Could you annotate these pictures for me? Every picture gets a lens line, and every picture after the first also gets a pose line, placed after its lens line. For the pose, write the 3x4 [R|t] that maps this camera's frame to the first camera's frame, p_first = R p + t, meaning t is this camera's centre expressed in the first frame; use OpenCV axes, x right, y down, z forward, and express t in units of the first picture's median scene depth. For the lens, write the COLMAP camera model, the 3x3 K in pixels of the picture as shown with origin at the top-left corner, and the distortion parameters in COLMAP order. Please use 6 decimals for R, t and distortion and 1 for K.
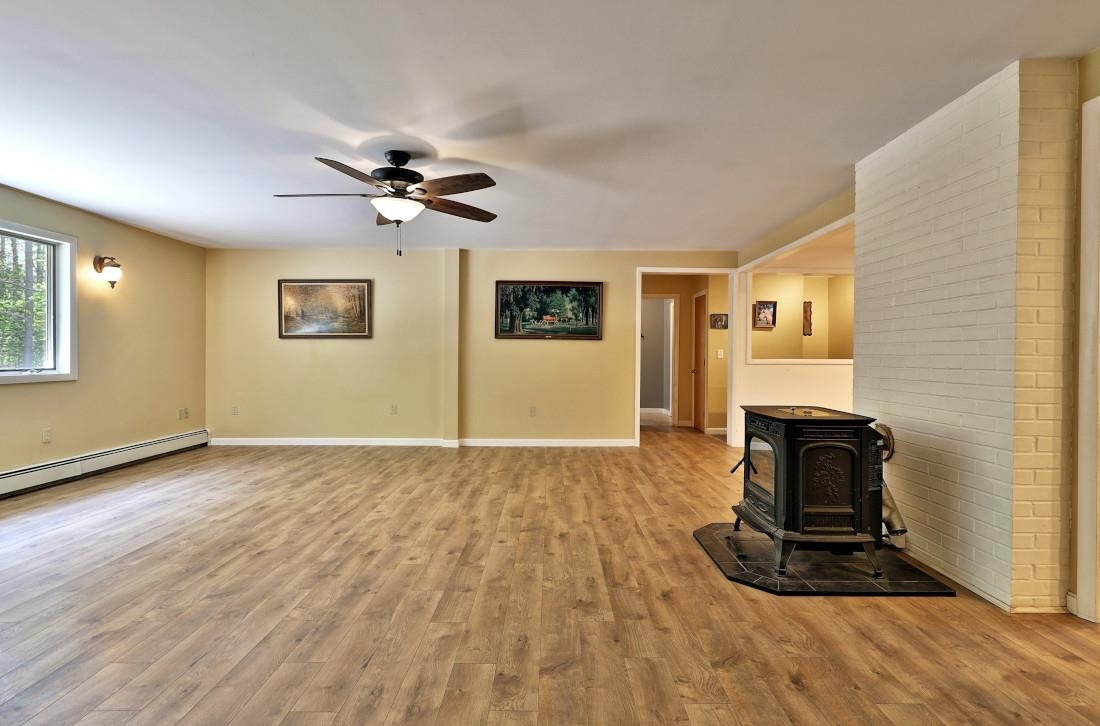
lens RADIAL K [[534.1, 0, 550.0], [0, 534.1, 363.0], [0, 0, 1]] dist [0.002920, 0.000284]
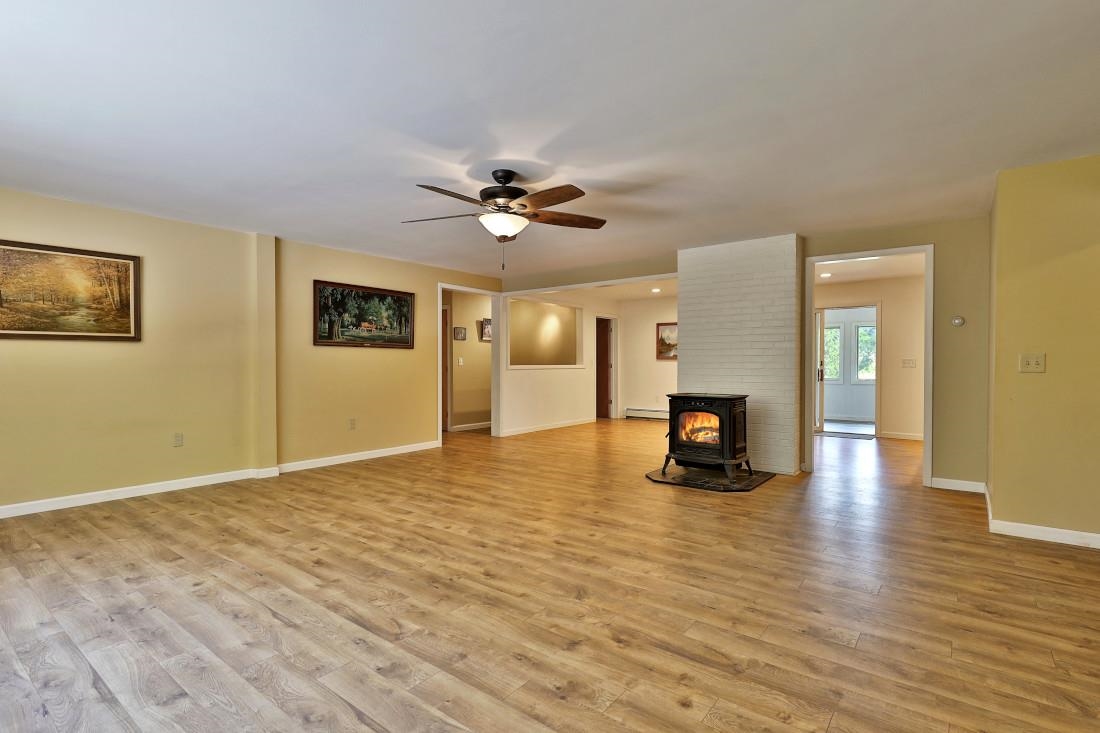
lens RADIAL K [[531.6, 0, 550.0], [0, 531.6, 366.5], [0, 0, 1]] dist [0.008615, 0.000190]
pose [[0.617513, -0.011091, 0.786483, -0.554167], [0.016614, 0.999861, 0.001056, -0.005344], [-0.786385, 0.012415, 0.617611, 0.150724]]
